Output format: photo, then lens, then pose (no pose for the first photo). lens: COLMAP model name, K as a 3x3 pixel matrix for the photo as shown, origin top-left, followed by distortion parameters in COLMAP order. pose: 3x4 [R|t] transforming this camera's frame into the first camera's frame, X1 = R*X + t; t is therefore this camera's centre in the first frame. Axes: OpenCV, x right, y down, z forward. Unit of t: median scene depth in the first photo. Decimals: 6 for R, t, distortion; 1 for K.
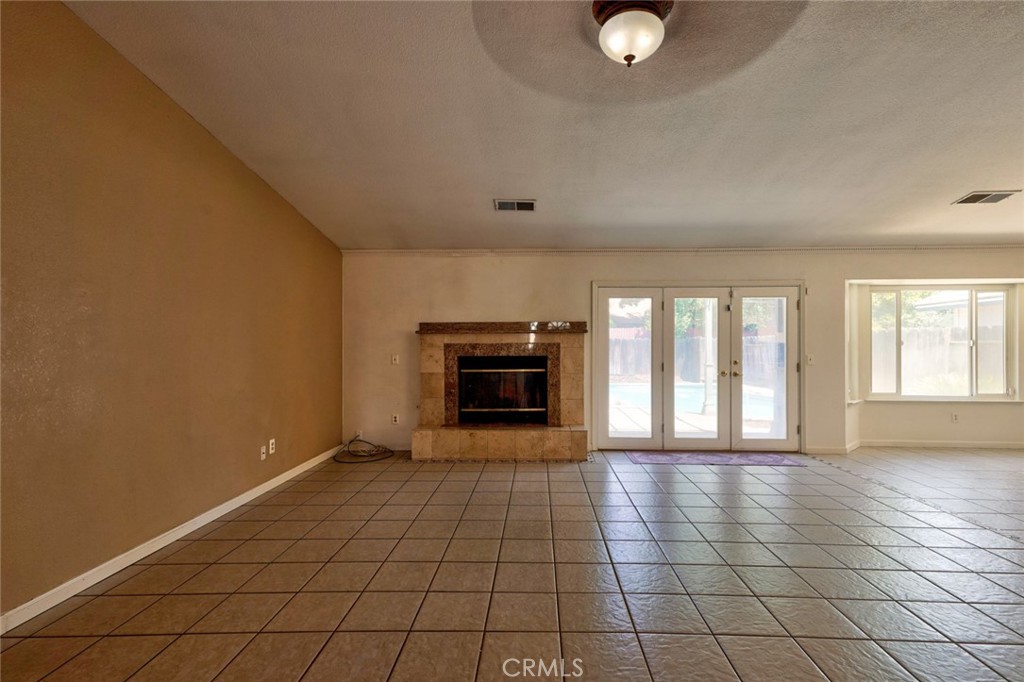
lens RADIAL K [[489.8, 0, 511.1], [0, 489.8, 347.3], [0, 0, 1]] dist [0.037134, -0.000446]
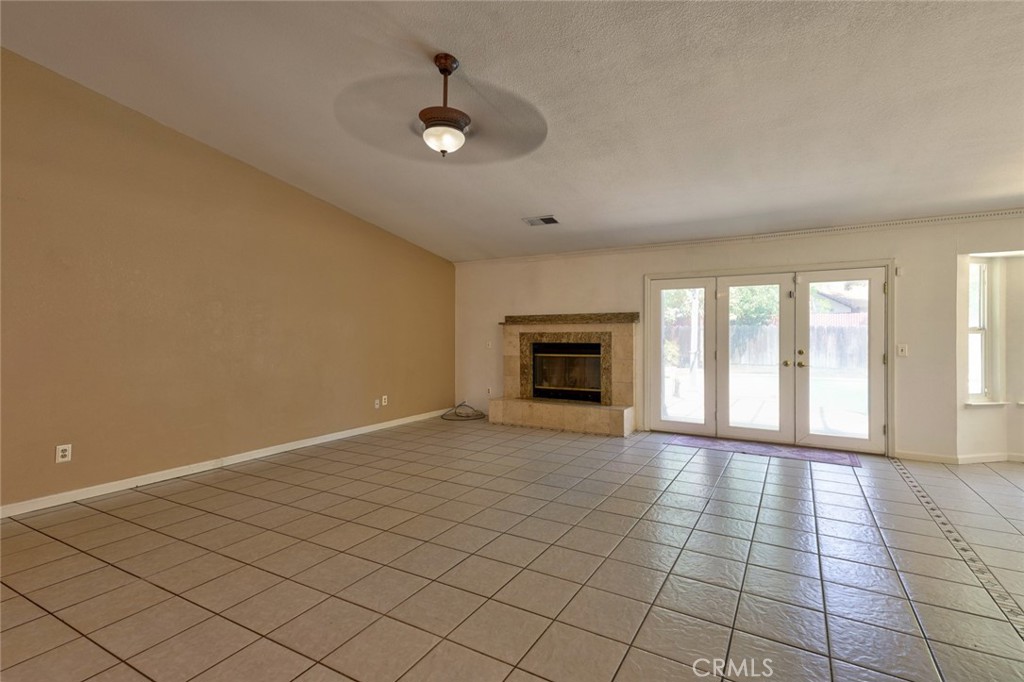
lens RADIAL K [[487.7, 0, 508.7], [0, 487.7, 336.2], [0, 0, 1]] dist [0.042123, 0.000462]
pose [[0.874353, 0.002324, -0.485285, 0.436800], [-0.001667, 0.999997, 0.001786, -0.000508], [0.485288, -0.000752, 0.874354, -0.096956]]
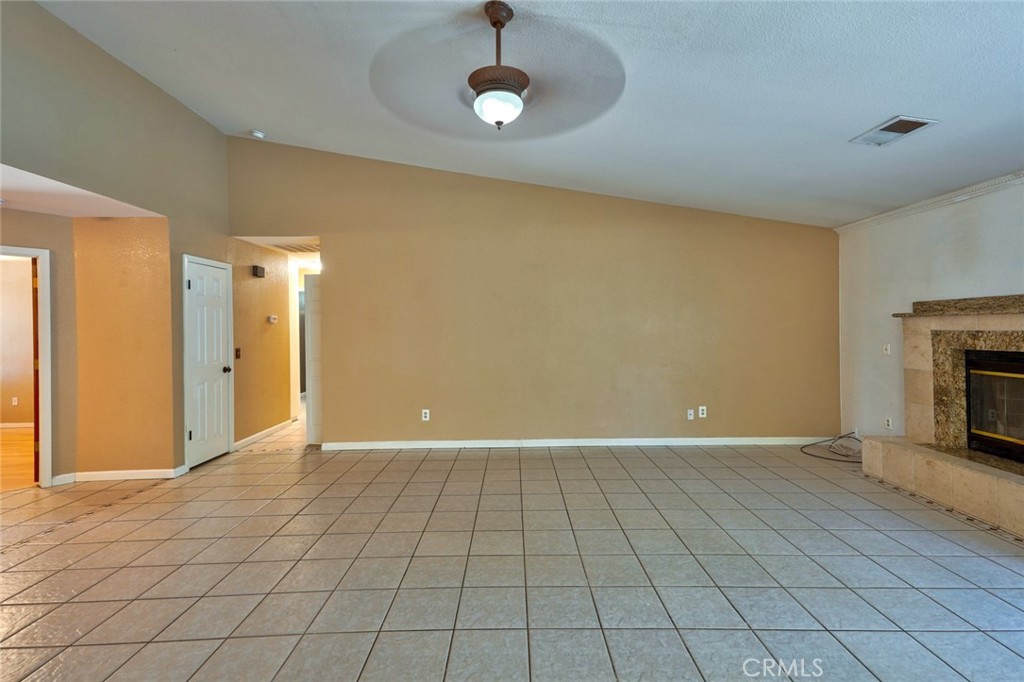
lens RADIAL K [[469.0, 0, 518.9], [0, 469.0, 326.2], [0, 0, 1]] dist [0.035665, -0.000053]
pose [[0.020157, 0.000968, -0.999796, 0.547171], [0.010983, 0.999939, 0.001189, -0.020982], [0.999736, -0.011005, 0.020145, 0.381434]]
